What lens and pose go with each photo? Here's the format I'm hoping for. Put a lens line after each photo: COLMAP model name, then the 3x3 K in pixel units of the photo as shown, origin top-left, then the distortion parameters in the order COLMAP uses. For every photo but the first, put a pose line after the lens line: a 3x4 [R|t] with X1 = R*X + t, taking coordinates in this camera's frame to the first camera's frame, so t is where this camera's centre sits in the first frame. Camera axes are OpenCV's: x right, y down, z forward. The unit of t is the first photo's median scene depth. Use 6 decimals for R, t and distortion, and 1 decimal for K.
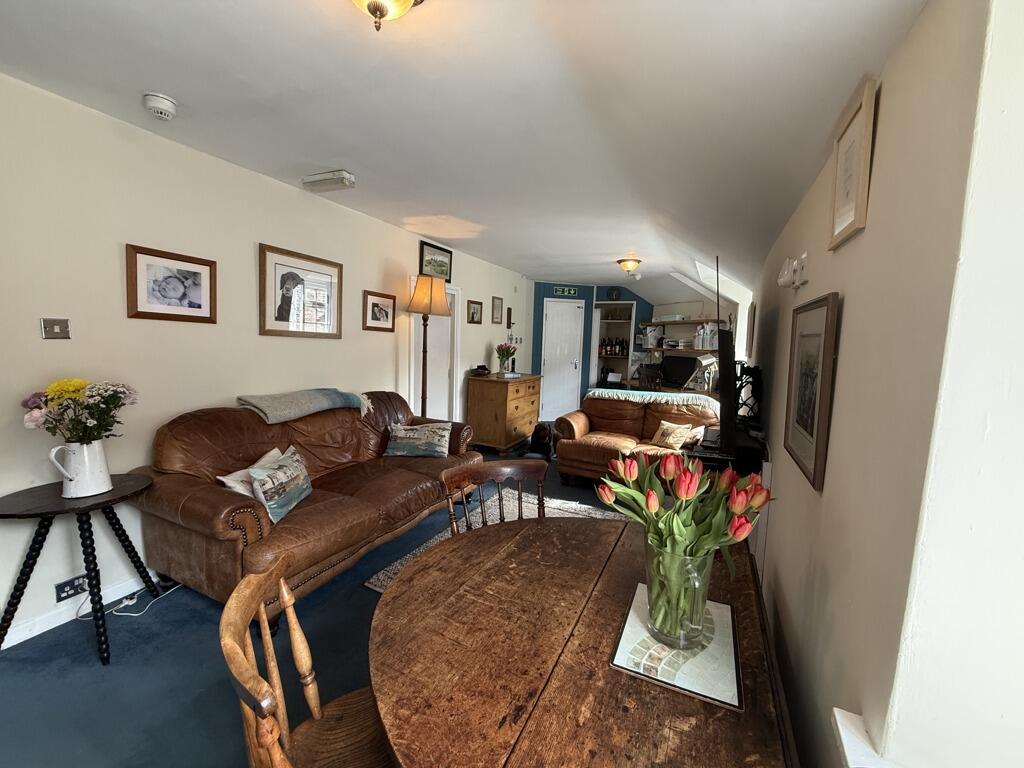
lens RADIAL K [[412.2, 0, 512.0], [0, 412.2, 384.0], [0, 0, 1]] dist [0.000759, 0.000080]
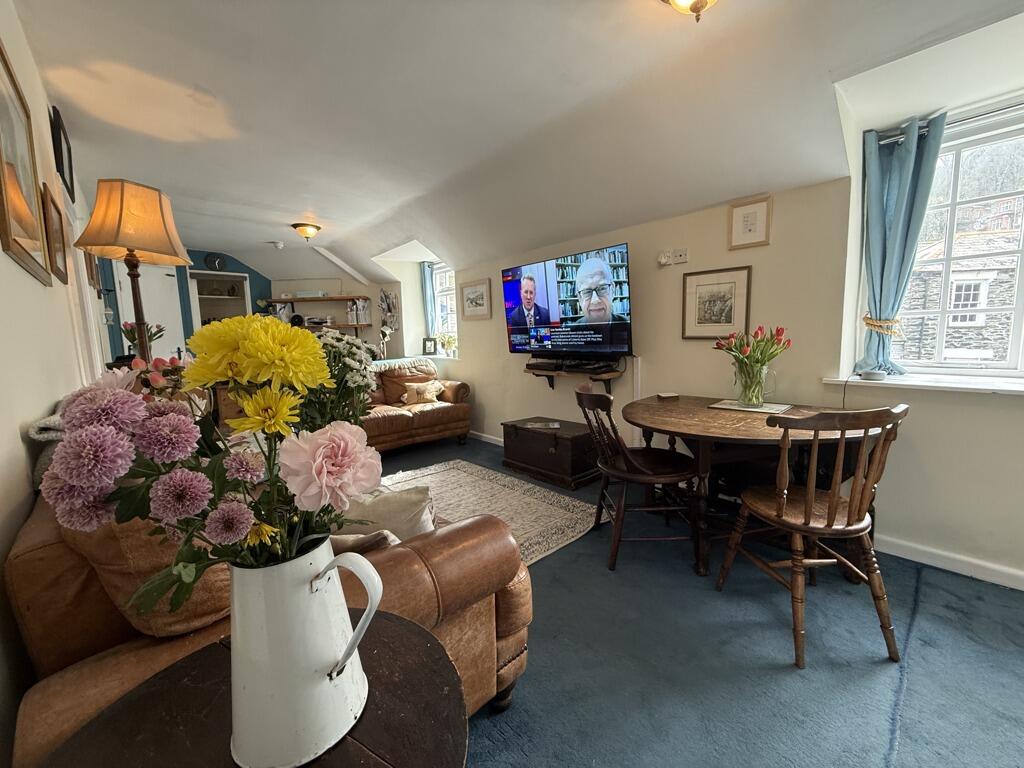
lens RADIAL K [[412.2, 0, 512.0], [0, 412.2, 384.0], [0, 0, 1]] dist [0.000759, 0.000080]
pose [[0.378425, -0.152036, 0.913060, -0.516995], [0.135568, 0.984885, 0.107809, 0.010628], [-0.915650, 0.082984, 0.393317, 0.305679]]
